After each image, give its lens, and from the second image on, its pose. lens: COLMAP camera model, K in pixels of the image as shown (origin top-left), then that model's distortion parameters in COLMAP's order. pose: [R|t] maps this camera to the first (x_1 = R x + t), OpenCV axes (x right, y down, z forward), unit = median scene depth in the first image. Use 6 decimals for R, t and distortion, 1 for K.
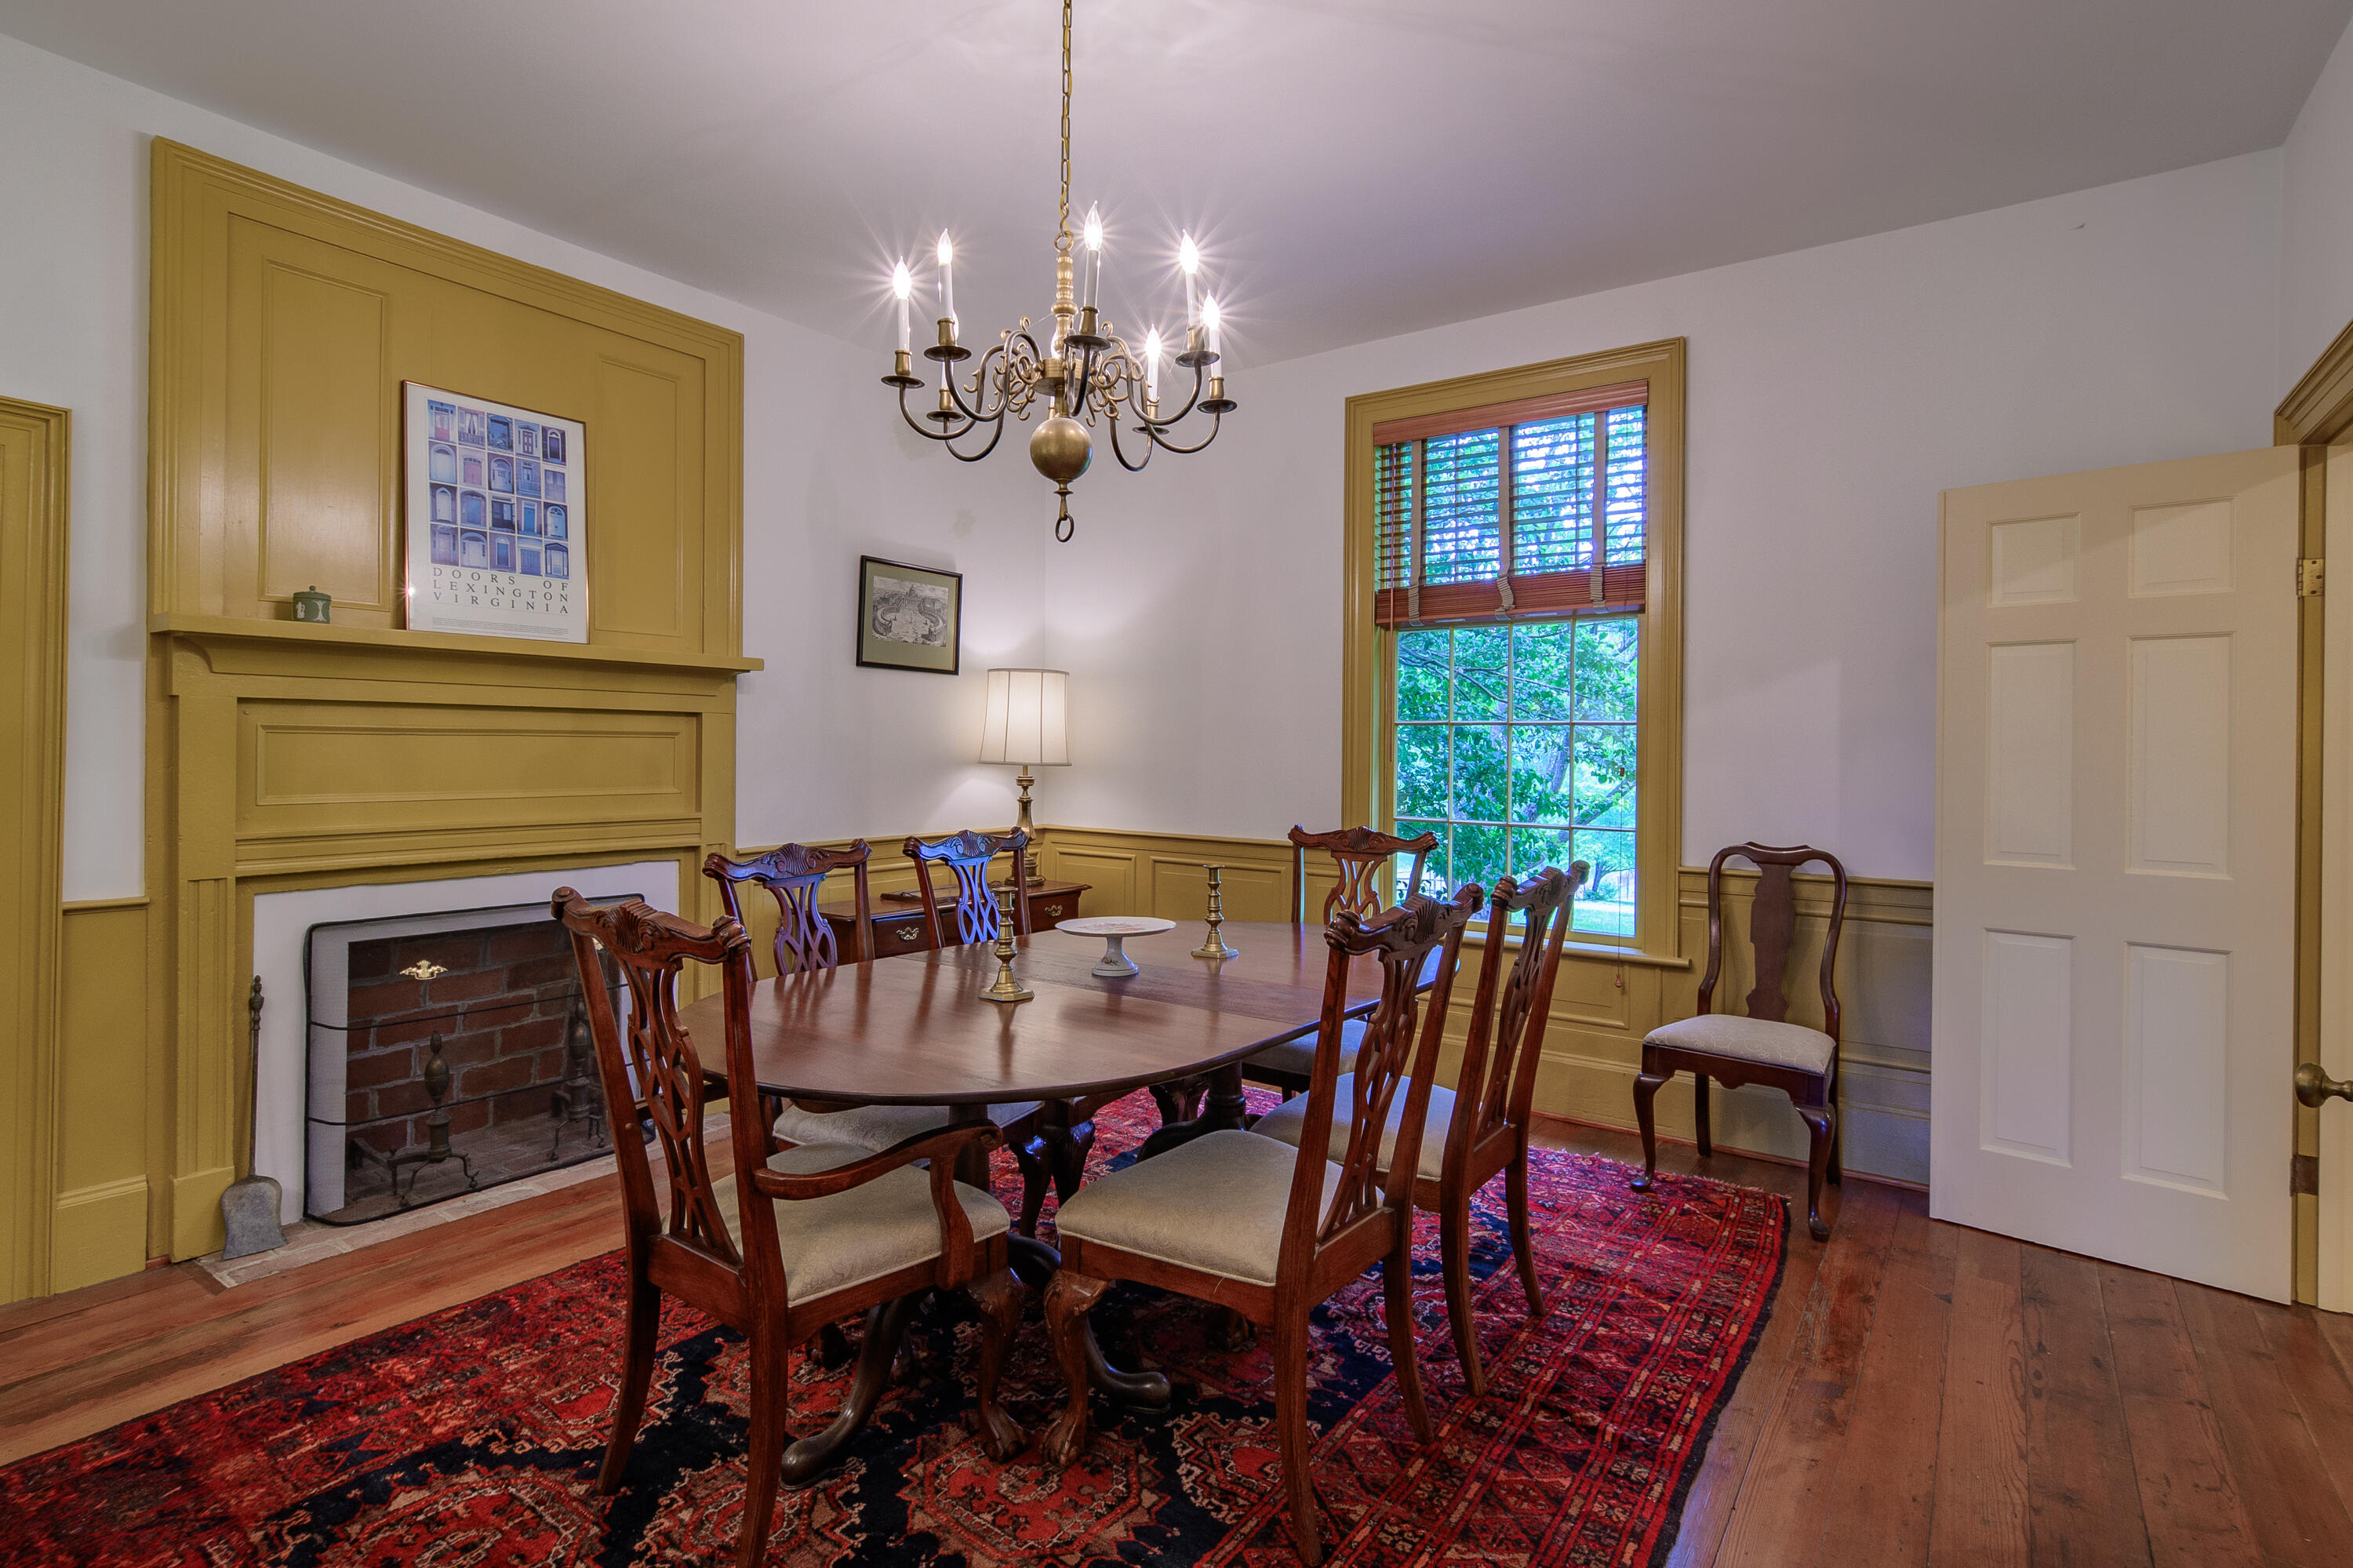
lens RADIAL K [[1123.5, 0, 1175.8], [0, 1123.5, 757.3], [0, 0, 1]] dist [-0.051376, 0.000287]
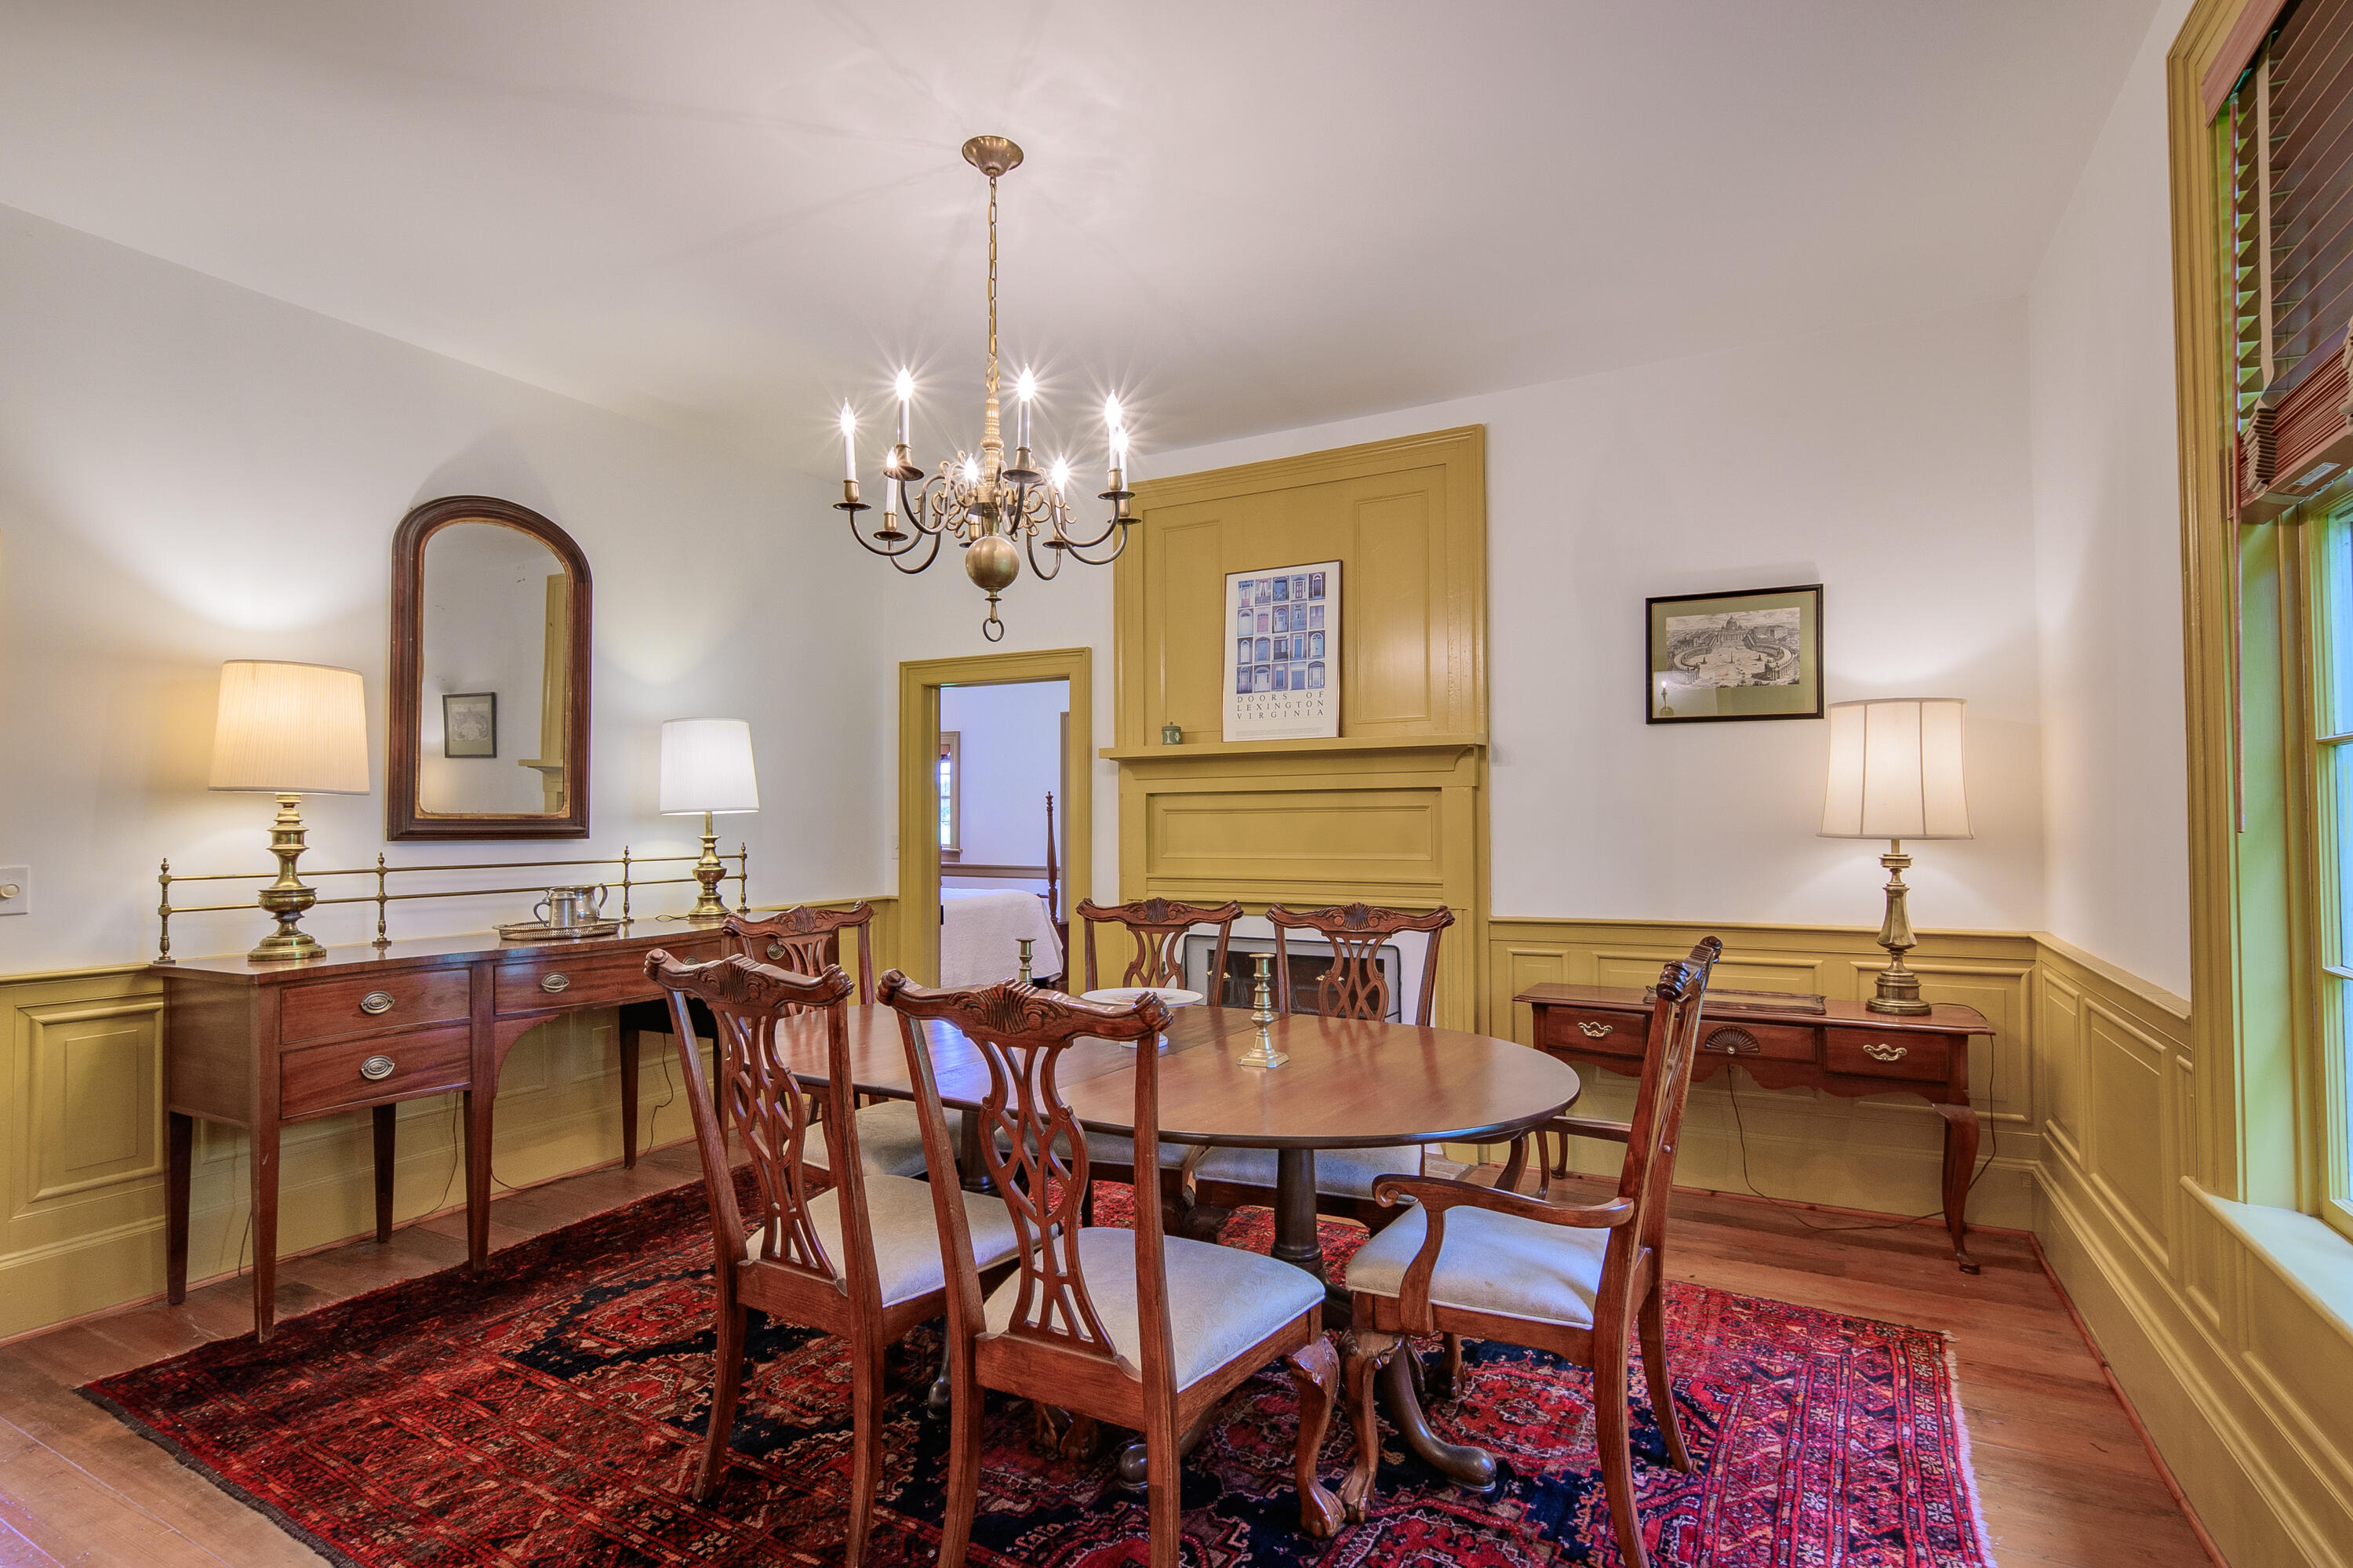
lens RADIAL K [[1126.6, 0, 1176.5], [0, 1126.6, 784.0], [0, 0, 1]] dist [-0.001675, -0.000024]
pose [[0.122507, -0.046256, -0.991389, 0.728082], [-0.001531, 0.998903, -0.046796, 0.010568], [0.992466, 0.007251, 0.122302, 0.690455]]
